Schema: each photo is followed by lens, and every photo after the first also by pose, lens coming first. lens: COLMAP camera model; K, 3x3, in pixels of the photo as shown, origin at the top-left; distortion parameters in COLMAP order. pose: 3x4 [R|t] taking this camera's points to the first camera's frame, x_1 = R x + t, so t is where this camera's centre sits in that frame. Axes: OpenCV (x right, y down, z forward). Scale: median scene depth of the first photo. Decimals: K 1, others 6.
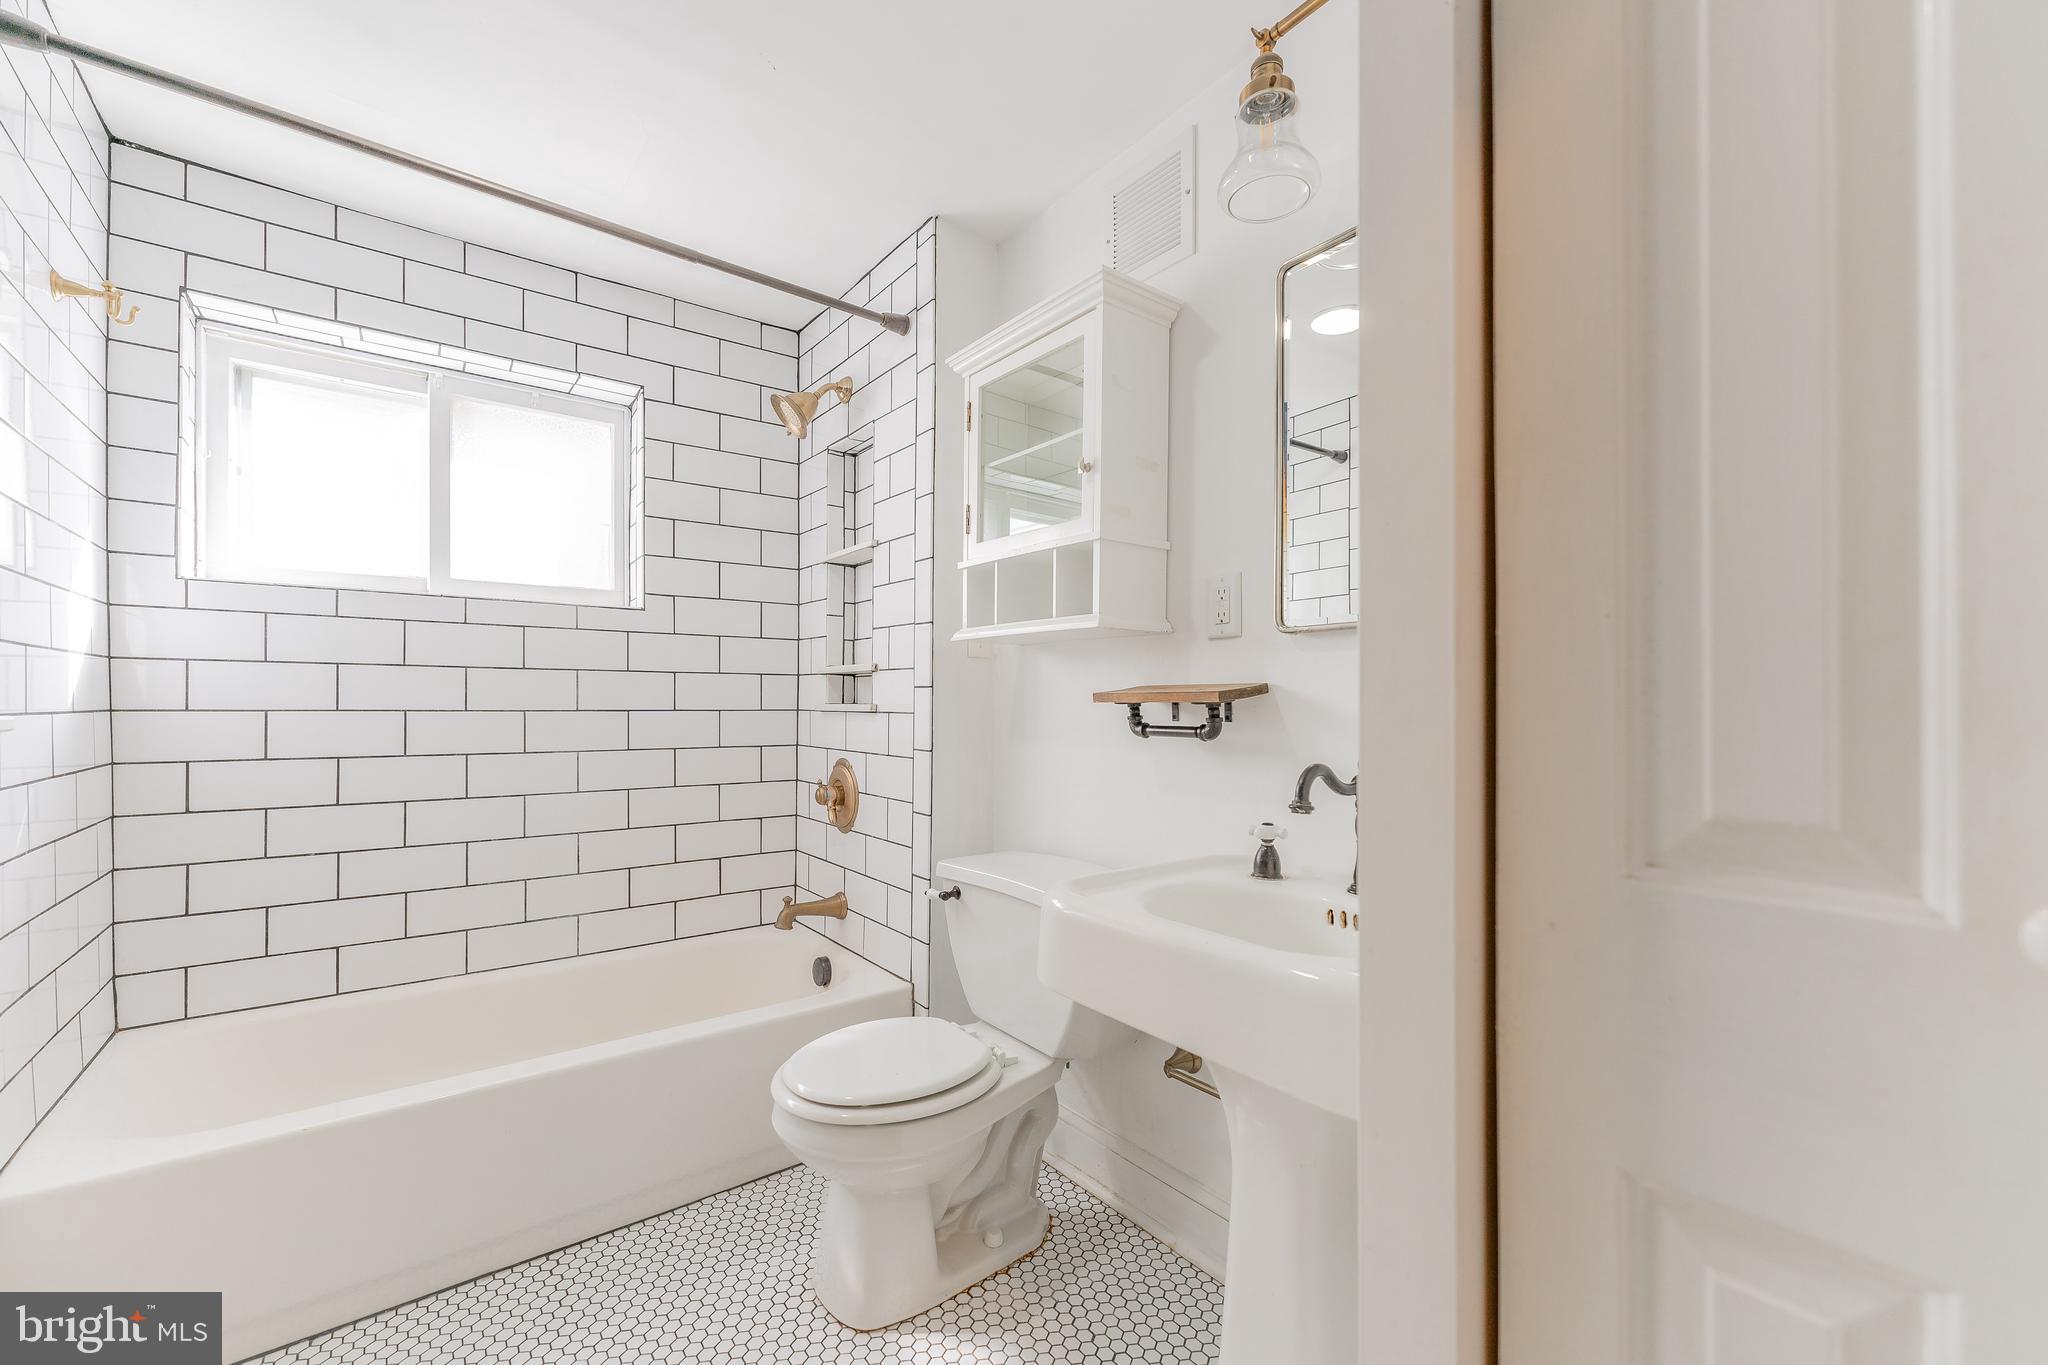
lens RADIAL K [[834.2, 0, 993.2], [0, 834.2, 732.2], [0, 0, 1]] dist [0.002038, -0.000189]
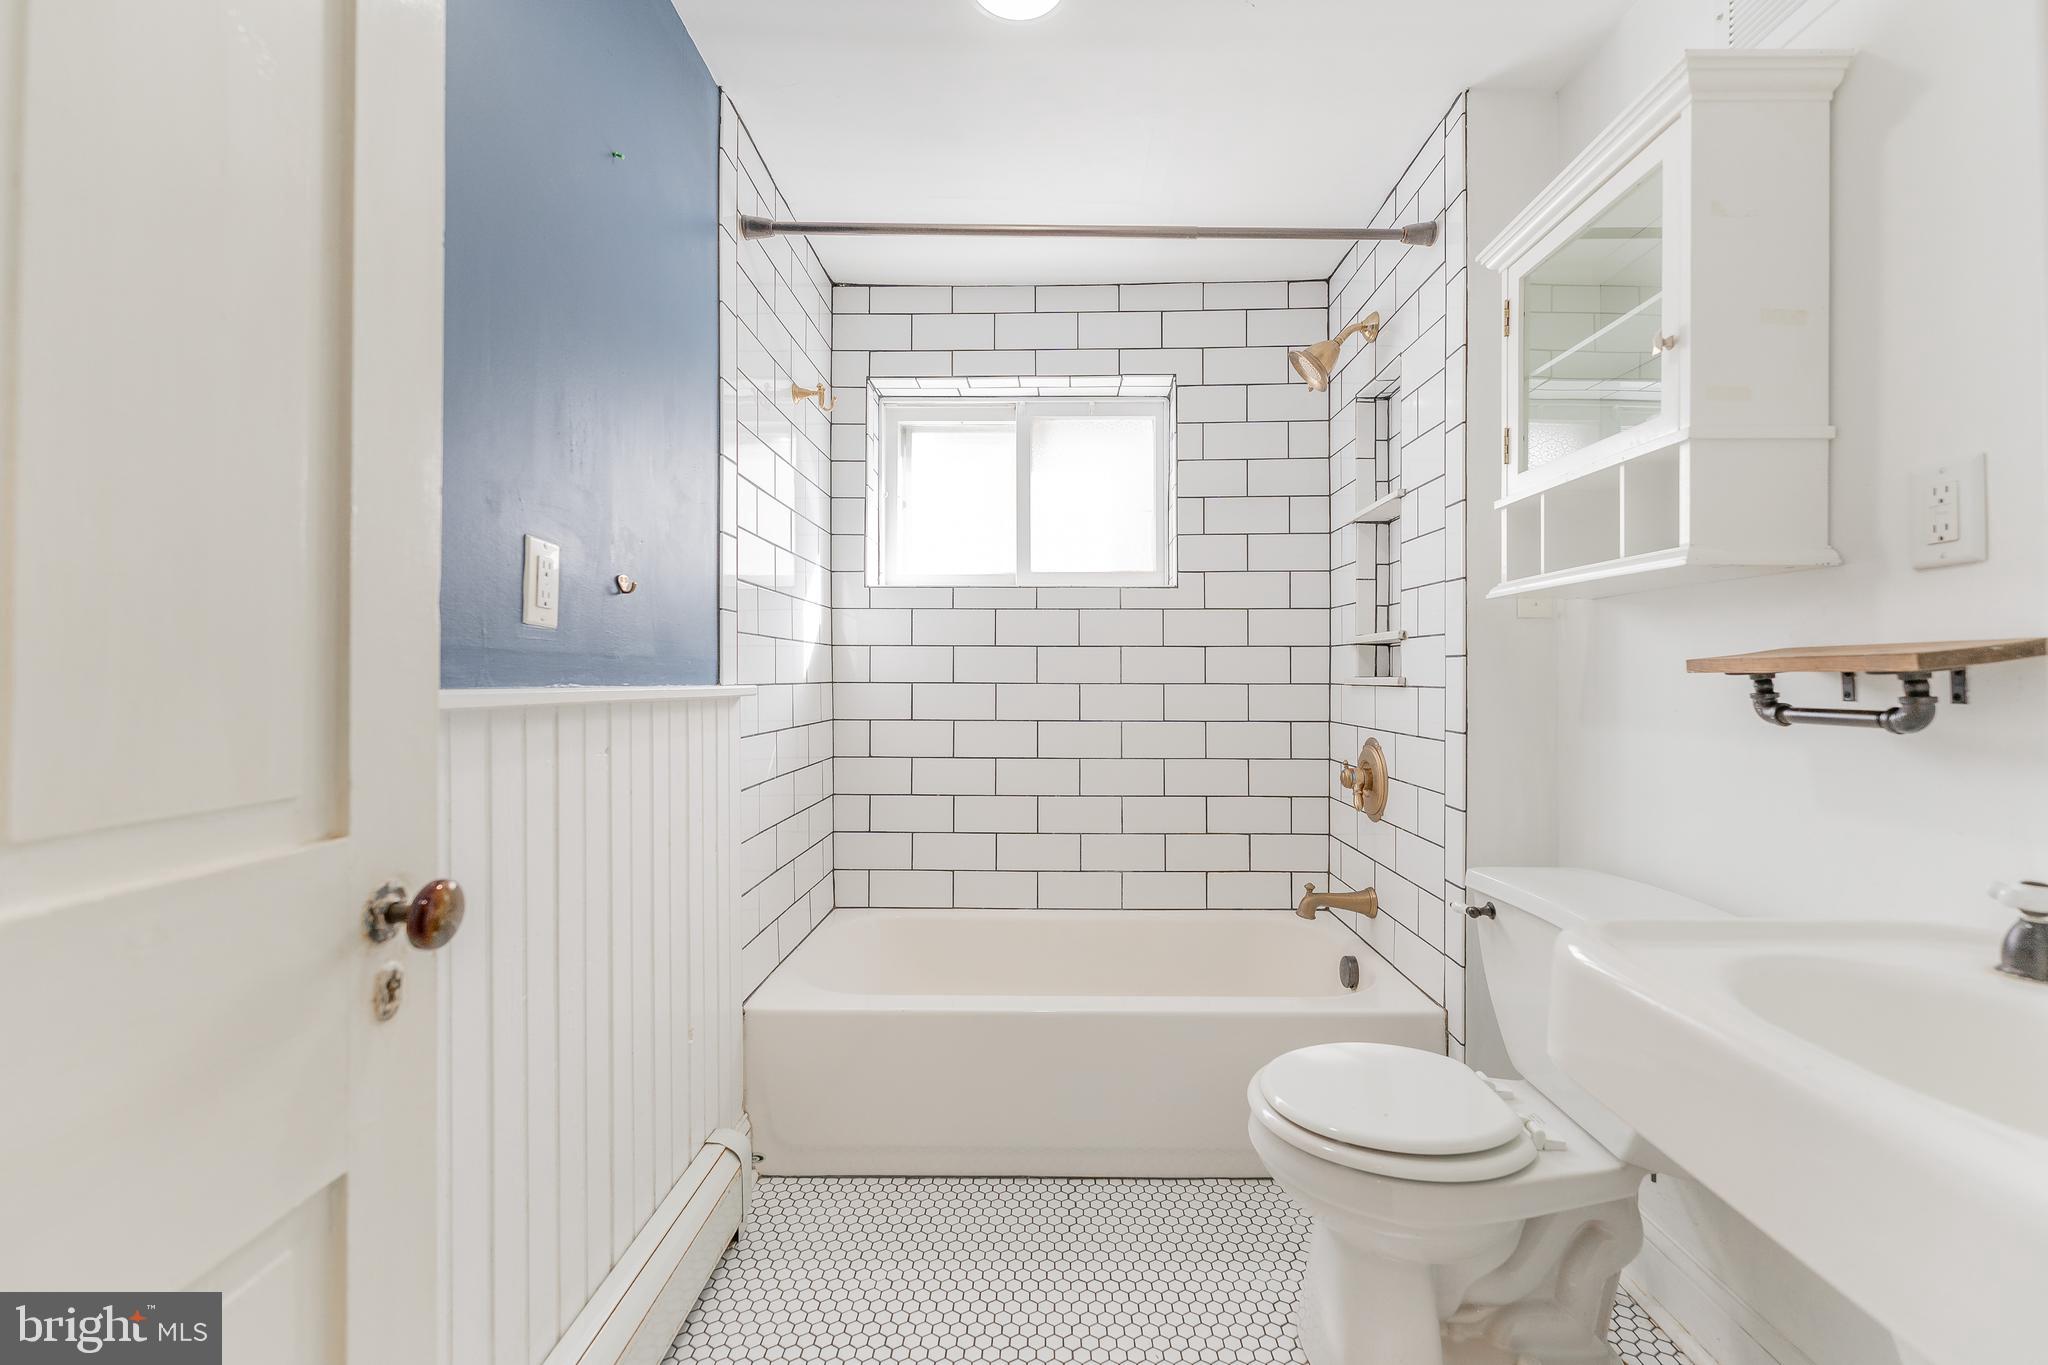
lens RADIAL K [[830.2, 0, 1032.1], [0, 830.2, 689.0], [0, 0, 1]] dist [0.002708, -0.000106]
pose [[0.795802, 0.006920, -0.605517, 0.076948], [-0.020225, 0.999681, -0.015156, -0.000211], [0.605219, 0.024308, 0.795688, 0.077349]]
